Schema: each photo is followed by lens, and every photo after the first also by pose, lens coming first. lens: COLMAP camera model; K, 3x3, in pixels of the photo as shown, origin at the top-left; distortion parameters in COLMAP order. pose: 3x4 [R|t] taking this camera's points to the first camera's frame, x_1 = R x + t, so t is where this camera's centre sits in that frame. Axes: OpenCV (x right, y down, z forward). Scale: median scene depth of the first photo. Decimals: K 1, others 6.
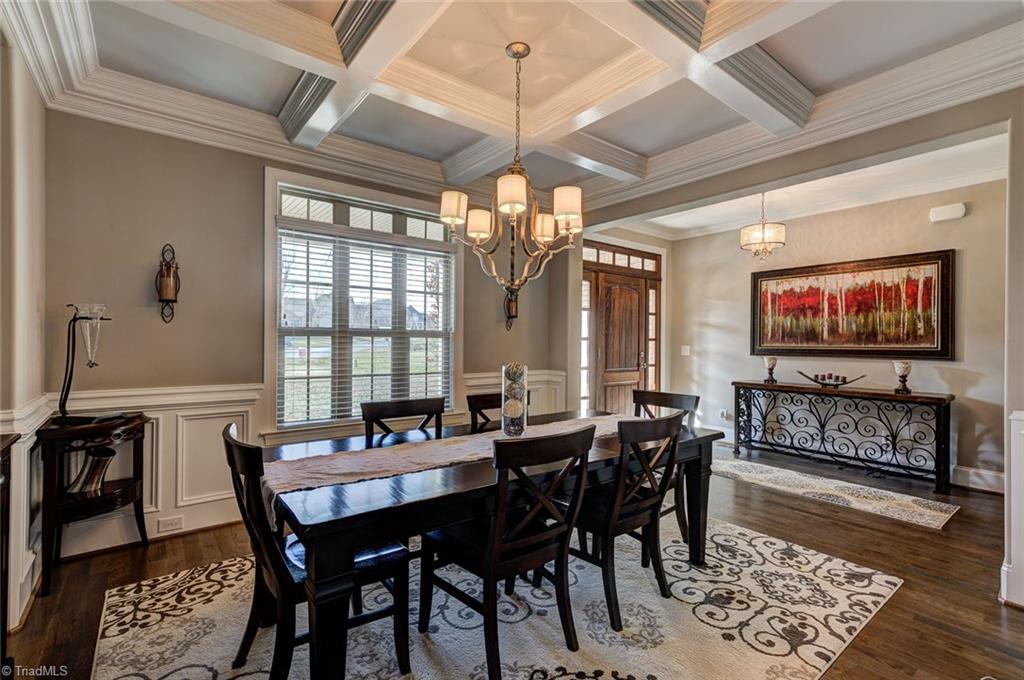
lens RADIAL K [[466.7, 0, 506.2], [0, 466.7, 340.8], [0, 0, 1]] dist [0.003598, 0.003633]
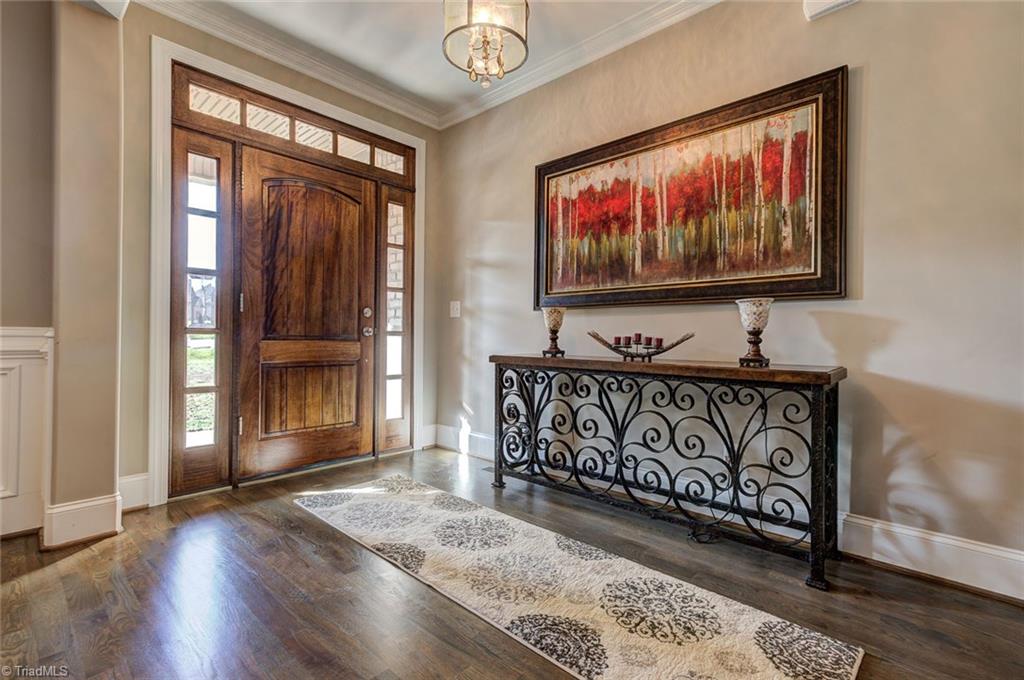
lens RADIAL K [[466.7, 0, 520.8], [0, 466.7, 336.6], [0, 0, 1]] dist [0.003598, 0.003633]
pose [[0.985502, -0.000475, 0.169663, 0.479475], [0.000305, 0.999999, 0.001031, 0.073147], [-0.169663, -0.000965, 0.985502, 0.513935]]
